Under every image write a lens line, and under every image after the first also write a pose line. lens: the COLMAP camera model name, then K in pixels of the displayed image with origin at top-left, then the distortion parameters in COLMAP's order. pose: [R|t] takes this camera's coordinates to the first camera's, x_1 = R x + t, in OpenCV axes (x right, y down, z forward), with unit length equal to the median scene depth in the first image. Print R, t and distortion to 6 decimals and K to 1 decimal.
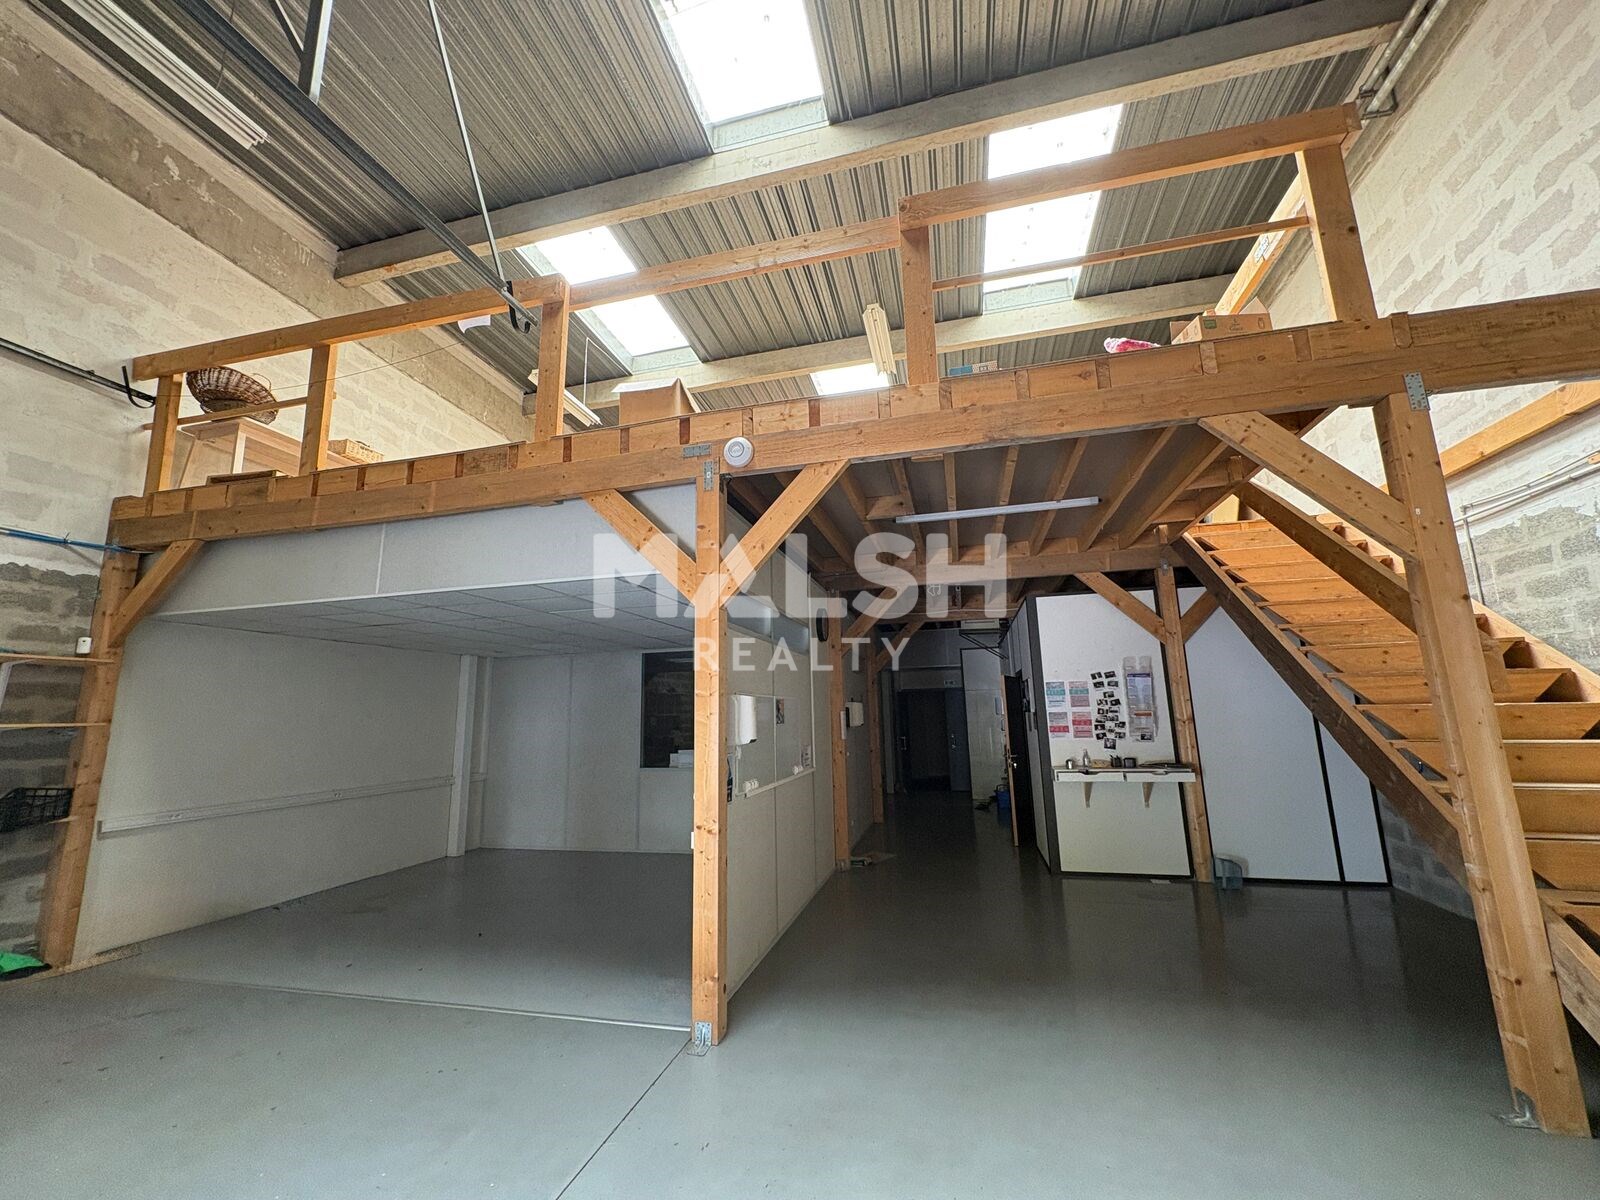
lens RADIAL K [[635.0, 0, 797.6], [0, 635.0, 603.7], [0, 0, 1]] dist [-0.000467, -0.000096]
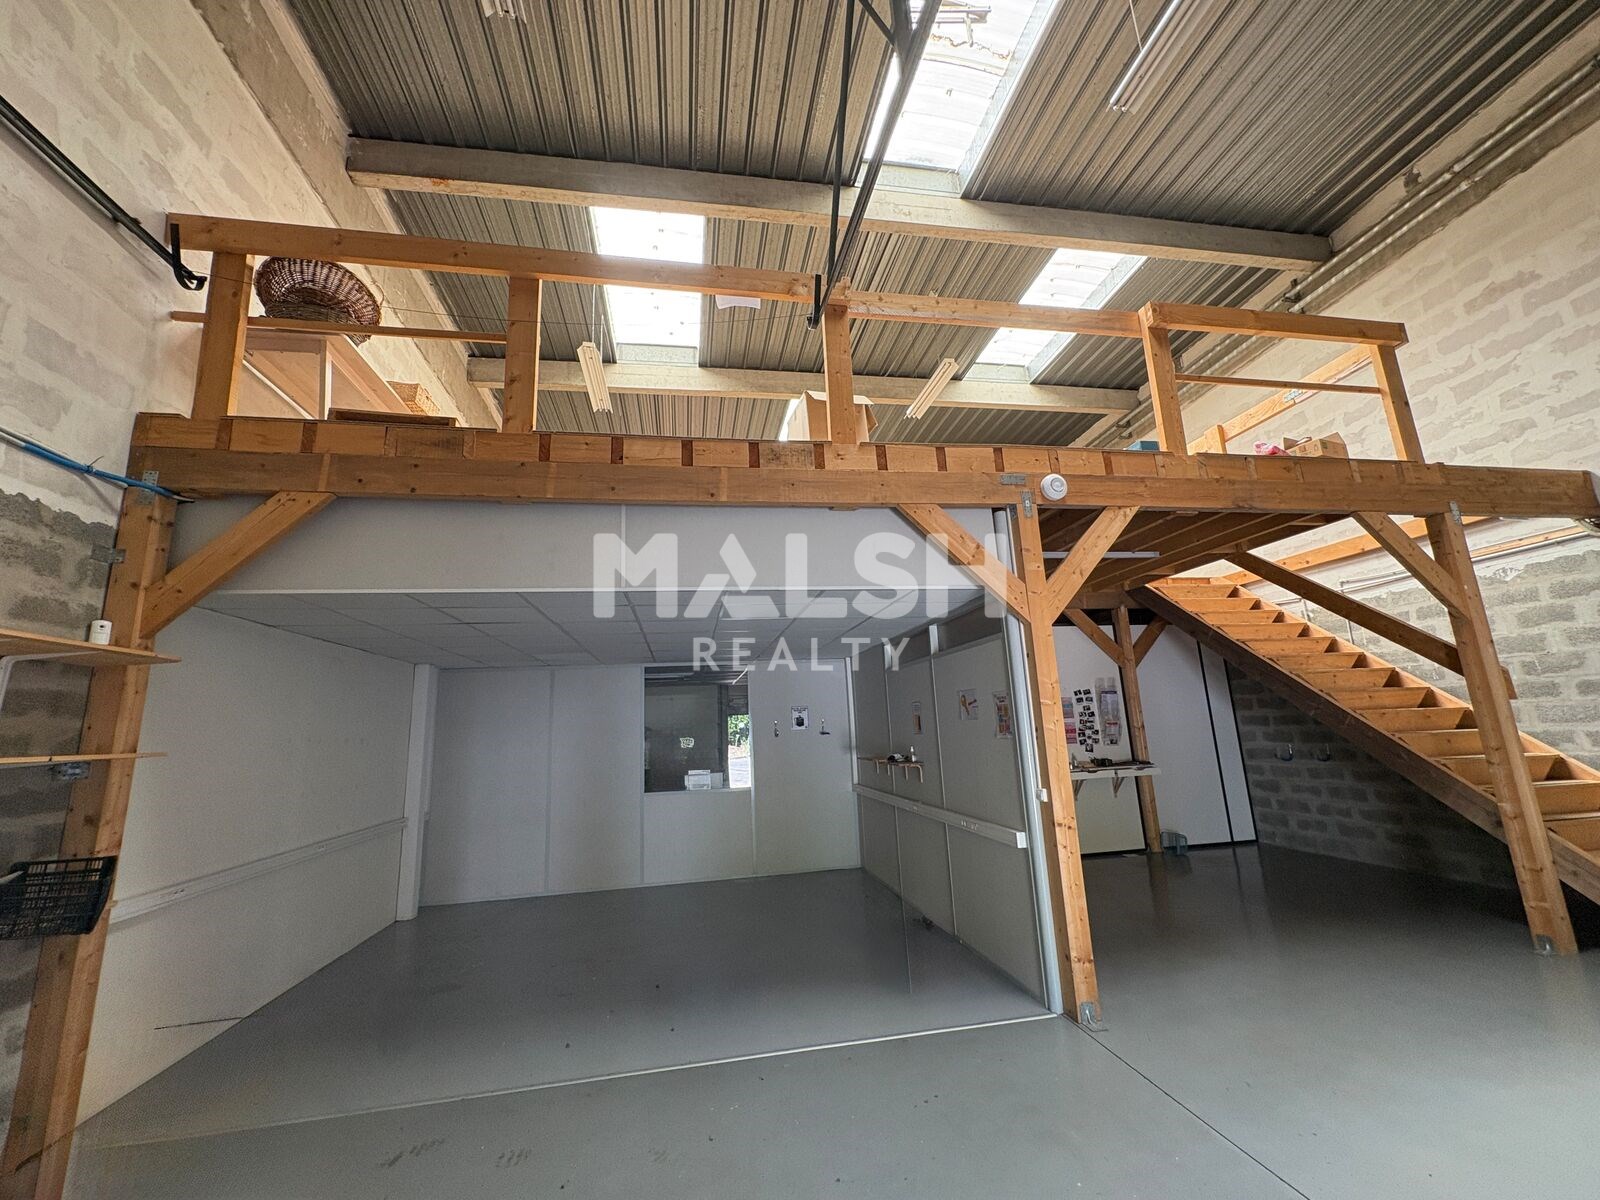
lens RADIAL K [[635.0, 0, 797.6], [0, 635.0, 603.7], [0, 0, 1]] dist [-0.000467, -0.000096]
pose [[0.913173, 0.061964, 0.402834, -0.717648], [-0.048020, 0.997849, -0.044635, 0.029888], [-0.404733, 0.021415, 0.914184, 0.121884]]
